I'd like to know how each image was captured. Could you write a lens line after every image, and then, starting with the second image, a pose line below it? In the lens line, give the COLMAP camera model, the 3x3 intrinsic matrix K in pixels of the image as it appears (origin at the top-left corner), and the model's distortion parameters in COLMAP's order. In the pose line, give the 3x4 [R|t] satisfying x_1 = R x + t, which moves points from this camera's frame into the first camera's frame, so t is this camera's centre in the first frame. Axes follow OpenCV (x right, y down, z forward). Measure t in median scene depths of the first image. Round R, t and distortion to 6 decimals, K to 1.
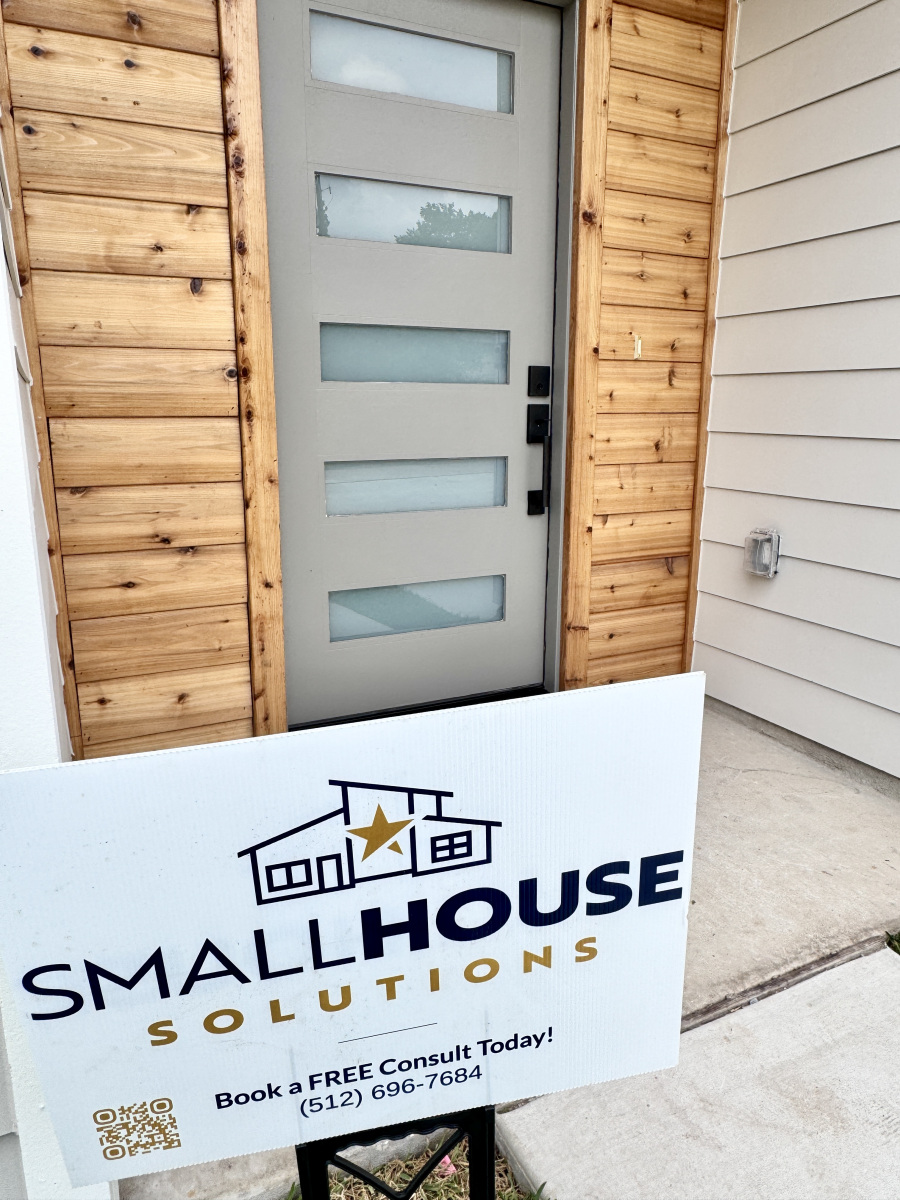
lens RADIAL K [[779.9, 0, 425.4], [0, 779.9, 574.9], [0, 0, 1]] dist [-0.002543, 0.006489]
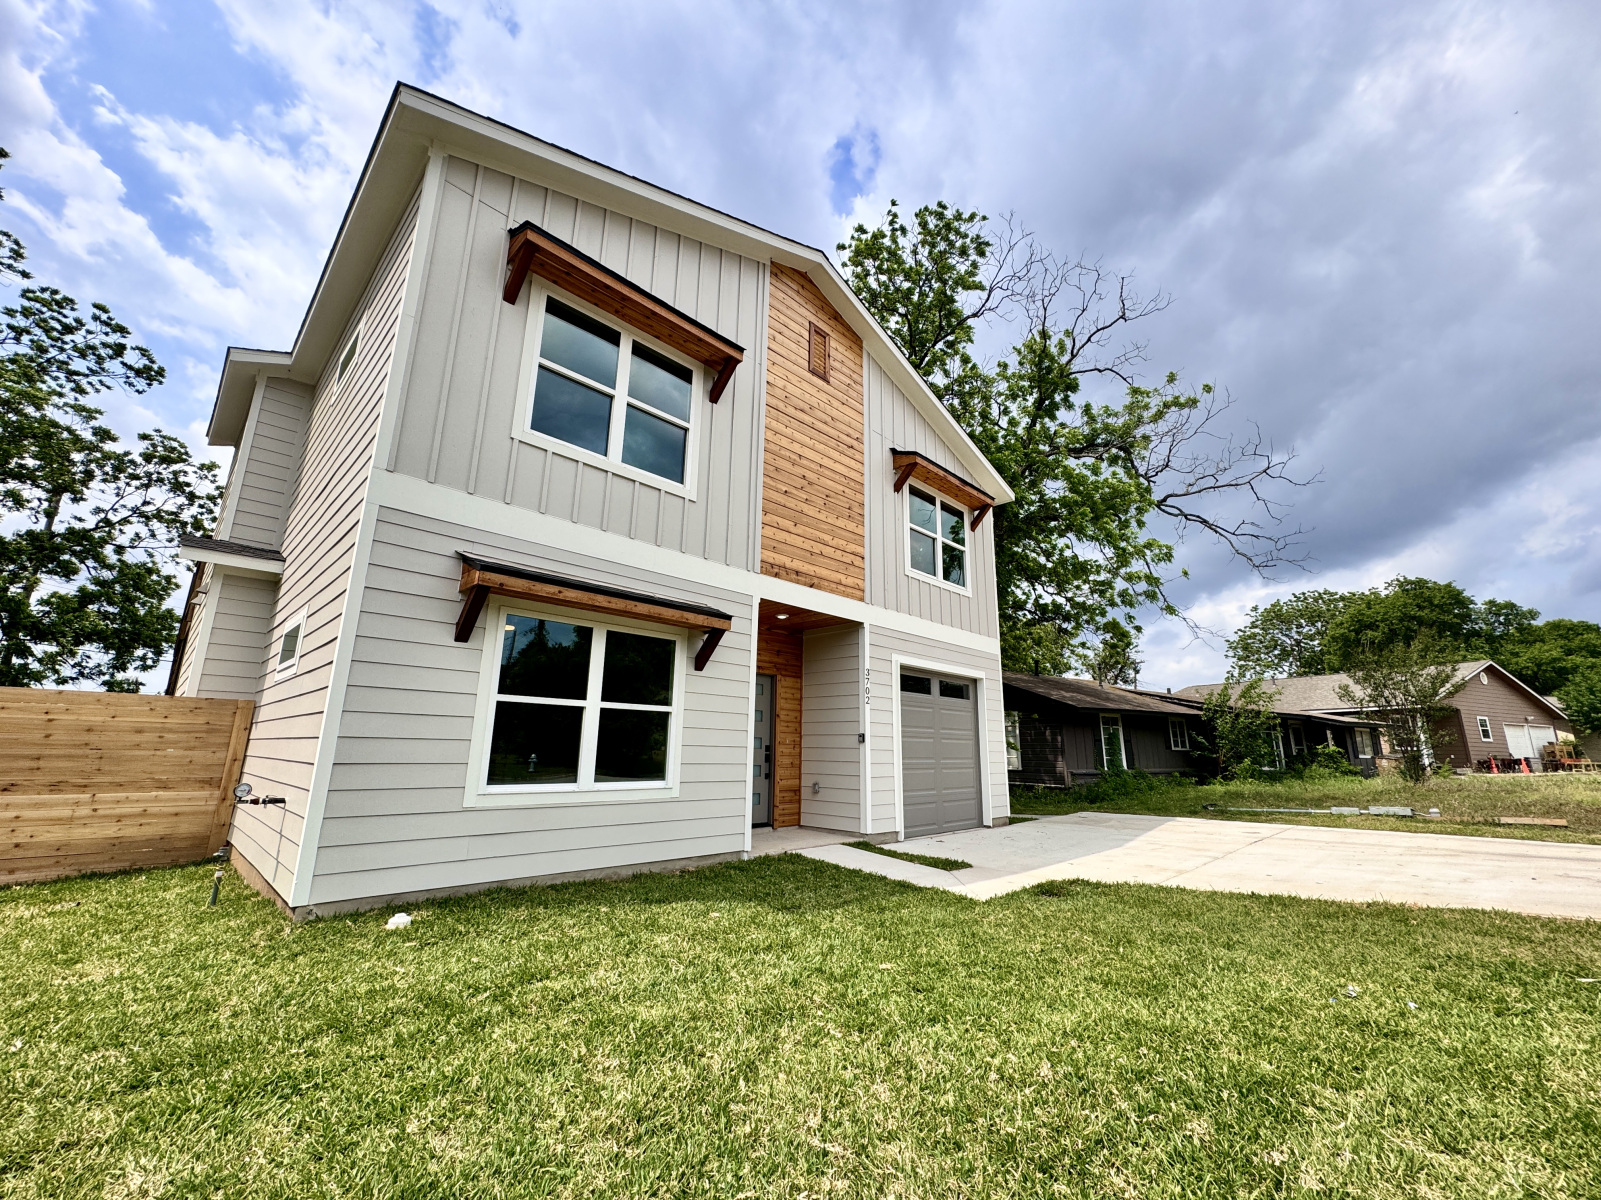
lens RADIAL K [[638.9, 0, 801.9], [0, 638.9, 600.8], [0, 0, 1]] dist [-0.002720, 0.001191]
pose [[0.934158, 0.099839, 0.342610, -1.184242], [0.055329, 0.907937, -0.415438, 0.610481], [-0.352546, 0.407040, 0.842633, -2.947338]]
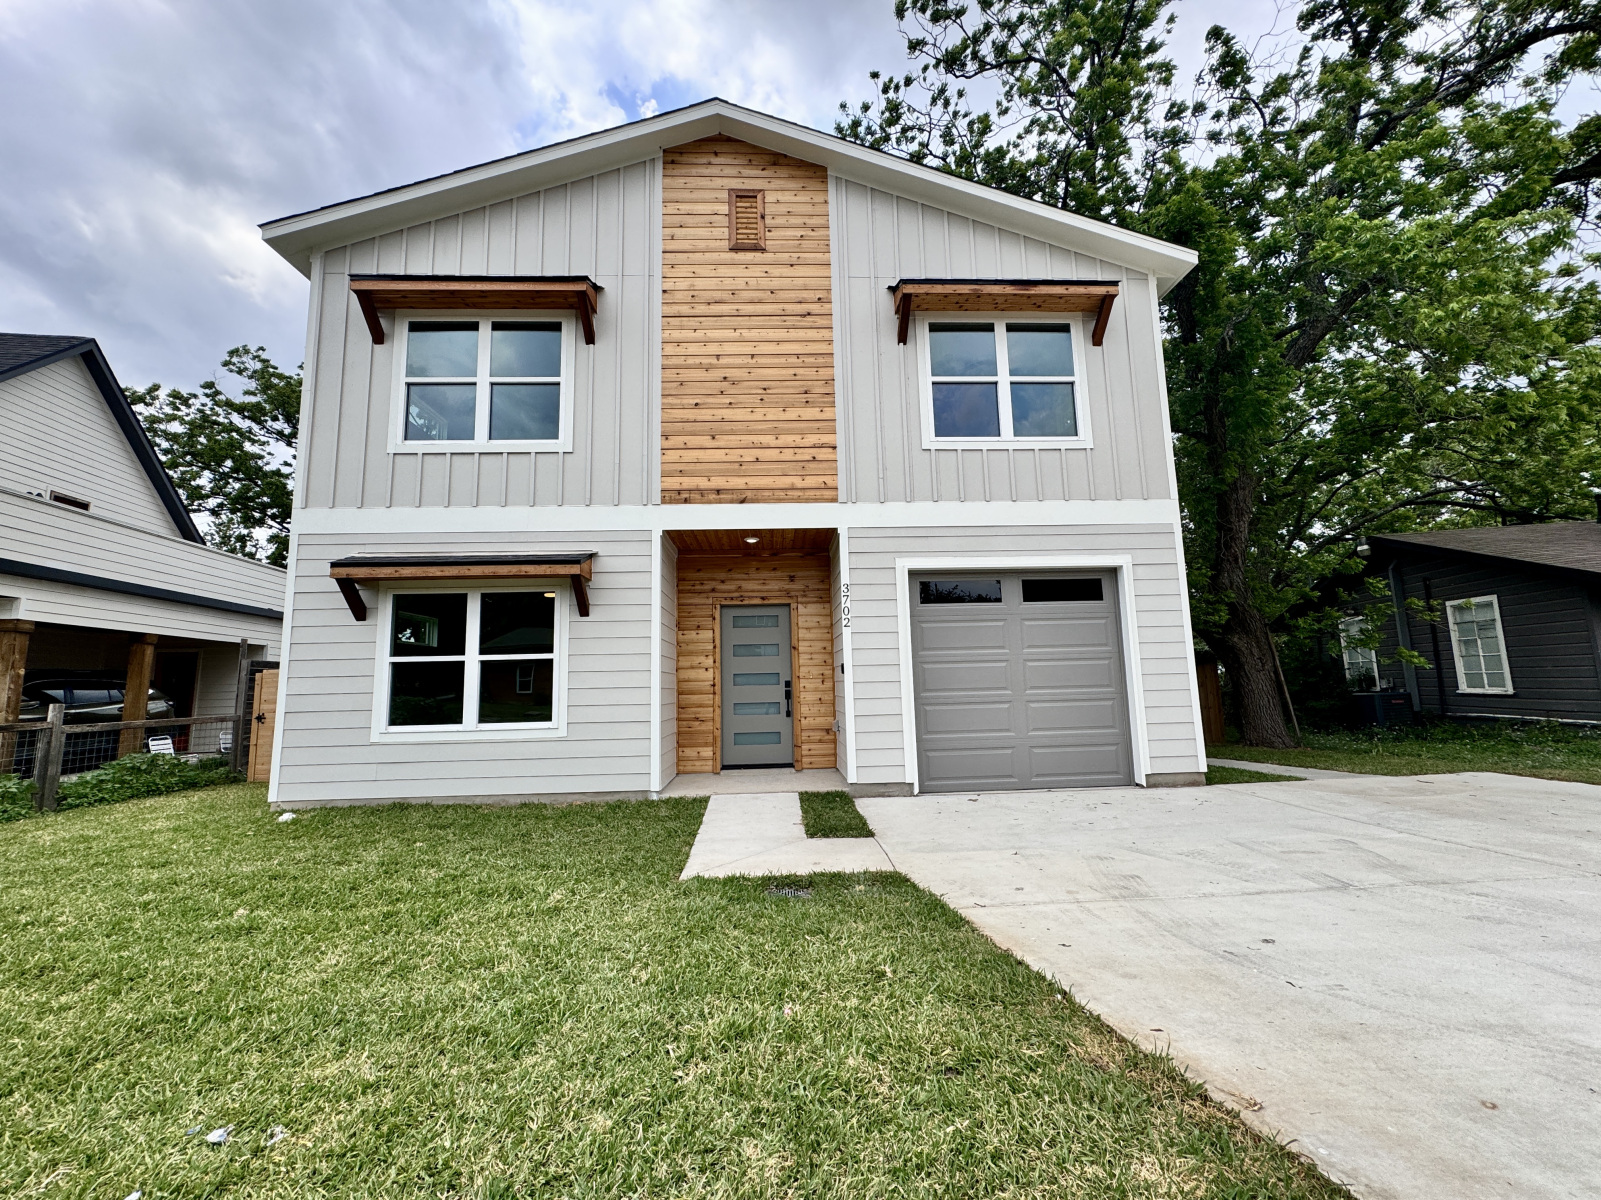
lens RADIAL K [[638.9, 0, 799.0], [0, 638.9, 601.9], [0, 0, 1]] dist [-0.002720, 0.001191]
pose [[0.924301, -0.067816, -0.375590, 1.729943], [-0.058982, 0.946884, -0.316119, 0.470050], [0.377079, 0.314343, 0.871206, -2.387157]]
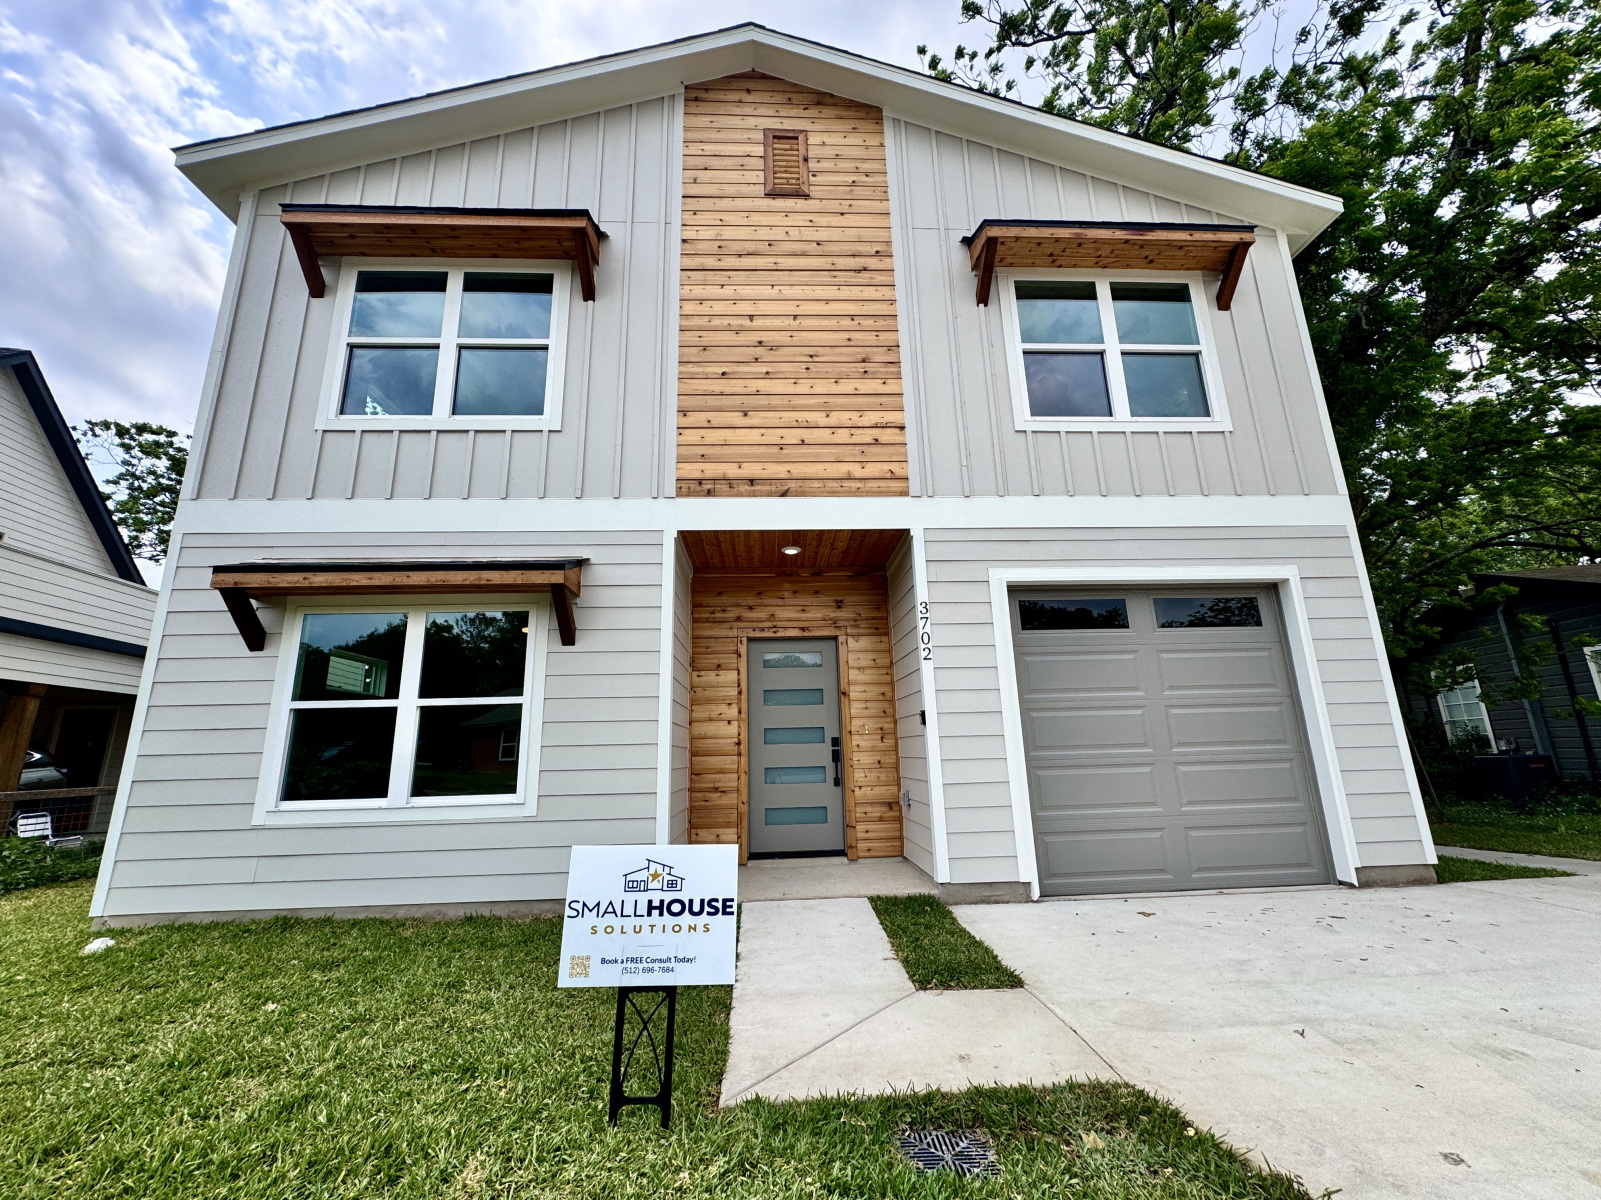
lens RADIAL K [[638.9, 0, 799.5], [0, 638.9, 601.0], [0, 0, 1]] dist [-0.002720, 0.001191]
pose [[0.927083, -0.106621, -0.359372, 1.146887], [-0.055561, 0.909023, -0.413026, 0.355239], [0.370715, 0.402877, 0.836816, -1.660618]]
